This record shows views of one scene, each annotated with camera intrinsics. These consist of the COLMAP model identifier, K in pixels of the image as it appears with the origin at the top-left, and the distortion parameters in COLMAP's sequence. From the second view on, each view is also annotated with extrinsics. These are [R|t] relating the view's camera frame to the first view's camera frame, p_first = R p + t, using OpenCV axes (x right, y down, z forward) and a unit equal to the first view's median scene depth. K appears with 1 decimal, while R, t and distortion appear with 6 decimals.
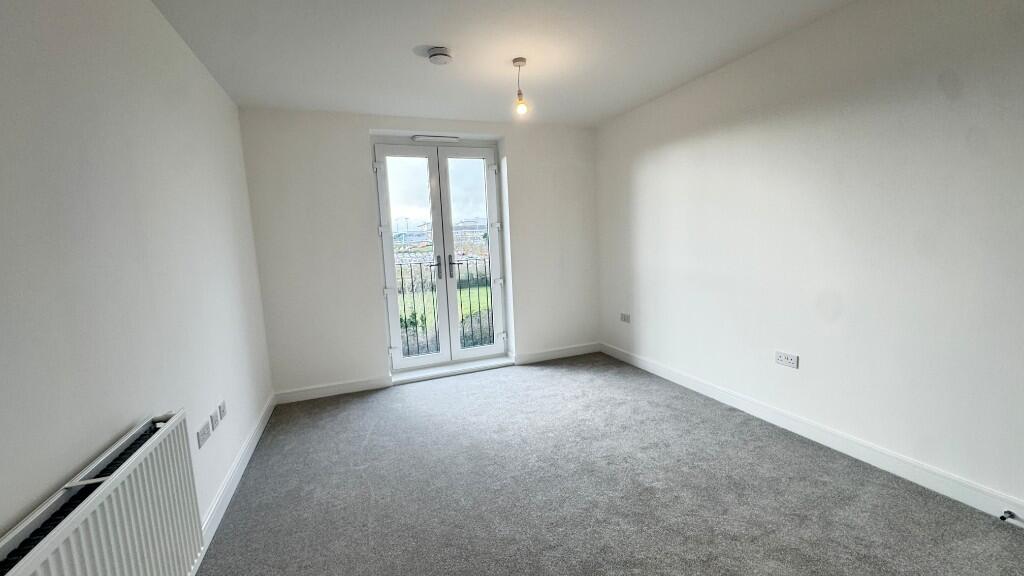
lens RADIAL K [[415.0, 0, 516.0], [0, 415.0, 288.2], [0, 0, 1]] dist [0.000056, -0.000254]
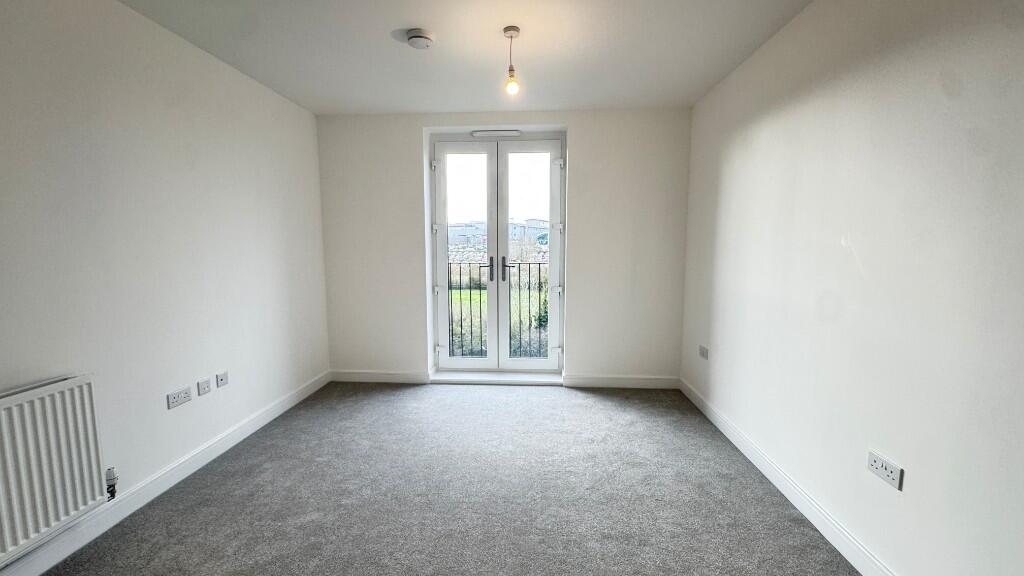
lens RADIAL K [[415.0, 0, 513.2], [0, 415.0, 289.0], [0, 0, 1]] dist [0.000056, -0.000254]
pose [[0.902460, 0.093111, -0.420590, 0.275928], [-0.092735, 0.995461, 0.021396, -0.030752], [0.420673, 0.019695, 0.906999, 0.168505]]
